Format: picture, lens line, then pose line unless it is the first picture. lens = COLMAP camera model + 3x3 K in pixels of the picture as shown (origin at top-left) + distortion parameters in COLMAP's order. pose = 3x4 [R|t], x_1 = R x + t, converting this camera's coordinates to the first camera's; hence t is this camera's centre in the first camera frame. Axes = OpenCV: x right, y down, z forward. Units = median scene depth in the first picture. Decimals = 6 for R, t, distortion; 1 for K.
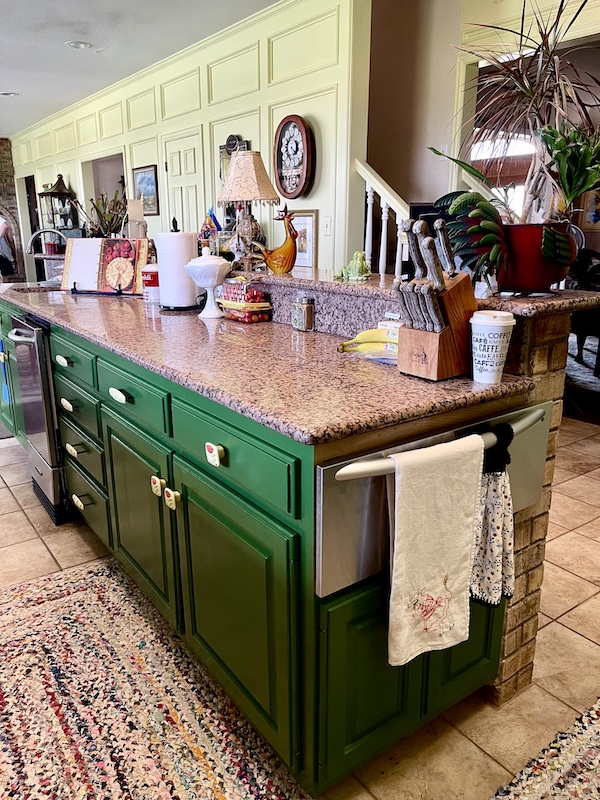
lens RADIAL K [[602.1, 0, 295.5], [0, 602.1, 399.8], [0, 0, 1]] dist [0.089094, -0.125781]
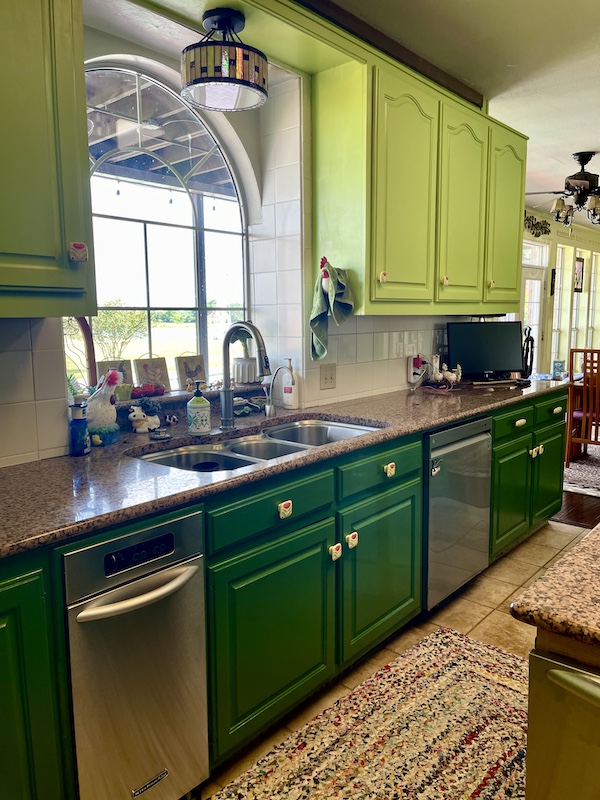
lens RADIAL K [[602.1, 0, 295.5], [0, 602.1, 399.8], [0, 0, 1]] dist [0.089094, -0.125781]
pose [[0.225790, 0.132412, -0.965135, 0.510871], [-0.257462, 0.963605, 0.071969, -0.143874], [0.939538, 0.232236, 0.251663, 0.233078]]
